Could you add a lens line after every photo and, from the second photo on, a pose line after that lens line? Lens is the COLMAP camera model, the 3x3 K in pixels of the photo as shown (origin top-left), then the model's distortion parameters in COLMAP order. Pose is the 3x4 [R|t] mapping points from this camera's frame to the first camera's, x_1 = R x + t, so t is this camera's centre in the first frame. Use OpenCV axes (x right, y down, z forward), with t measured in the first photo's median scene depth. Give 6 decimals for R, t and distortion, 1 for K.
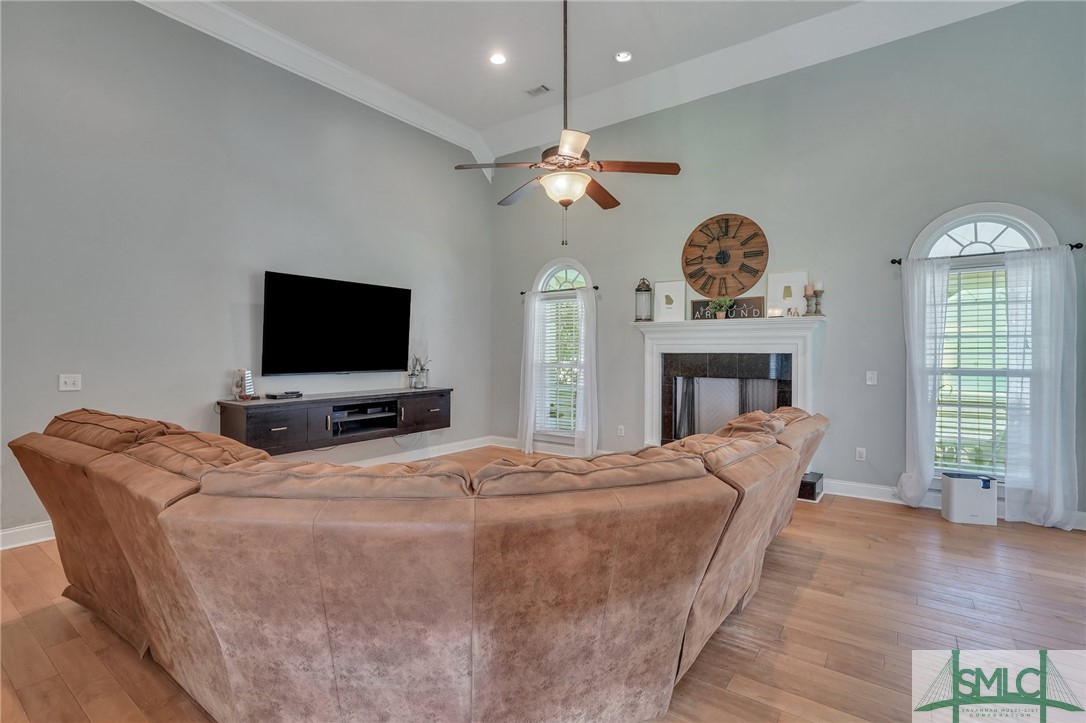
lens RADIAL K [[502.4, 0, 539.2], [0, 502.4, 360.3], [0, 0, 1]] dist [0.010957, 0.000410]
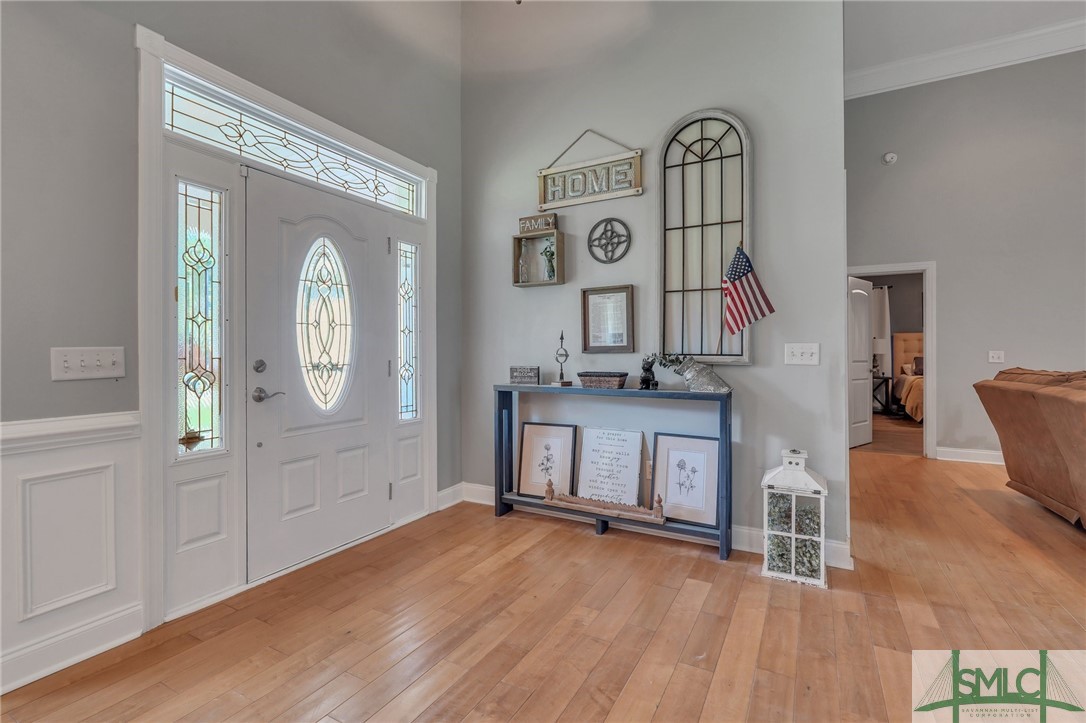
lens RADIAL K [[502.4, 0, 530.3], [0, 502.4, 348.8], [0, 0, 1]] dist [0.010957, 0.000410]
pose [[0.135155, -0.010644, -0.990767, 0.462509], [-0.013589, 0.999828, -0.012595, 0.090174], [0.990731, 0.015166, 0.134987, -0.740268]]
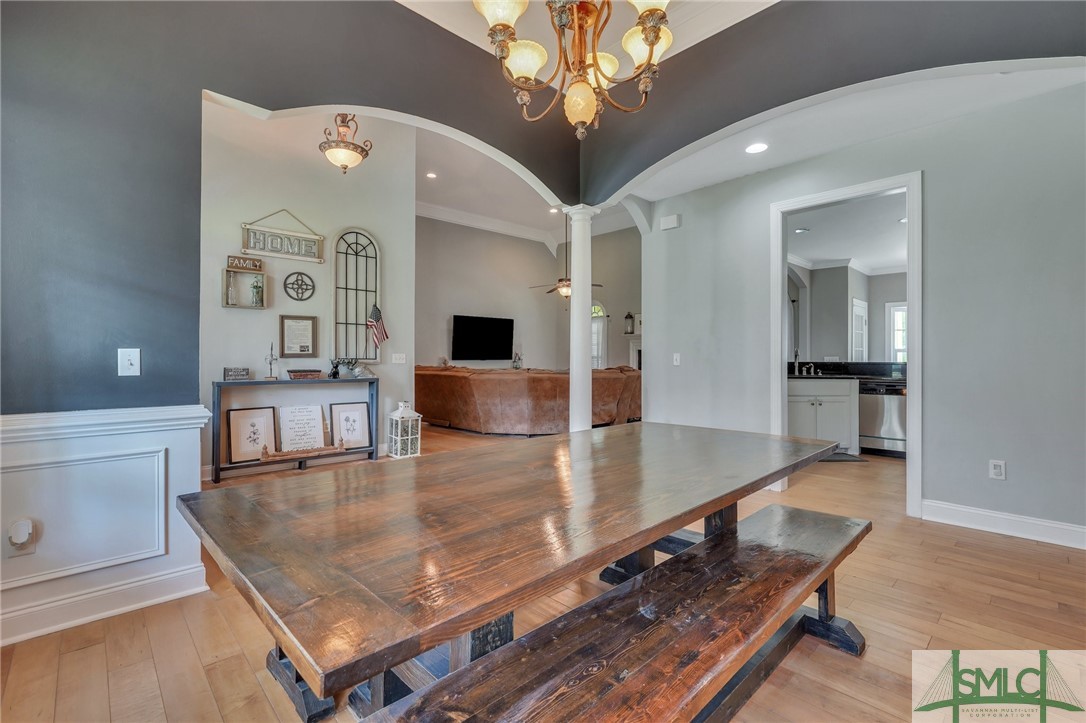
lens RADIAL K [[502.4, 0, 542.6], [0, 502.4, 360.5], [0, 0, 1]] dist [0.010957, 0.000410]
pose [[0.983039, -0.001884, -0.183386, 0.563970], [-0.000339, 0.999927, -0.012093, 0.120801], [0.183396, 0.011951, 0.982967, -2.371329]]
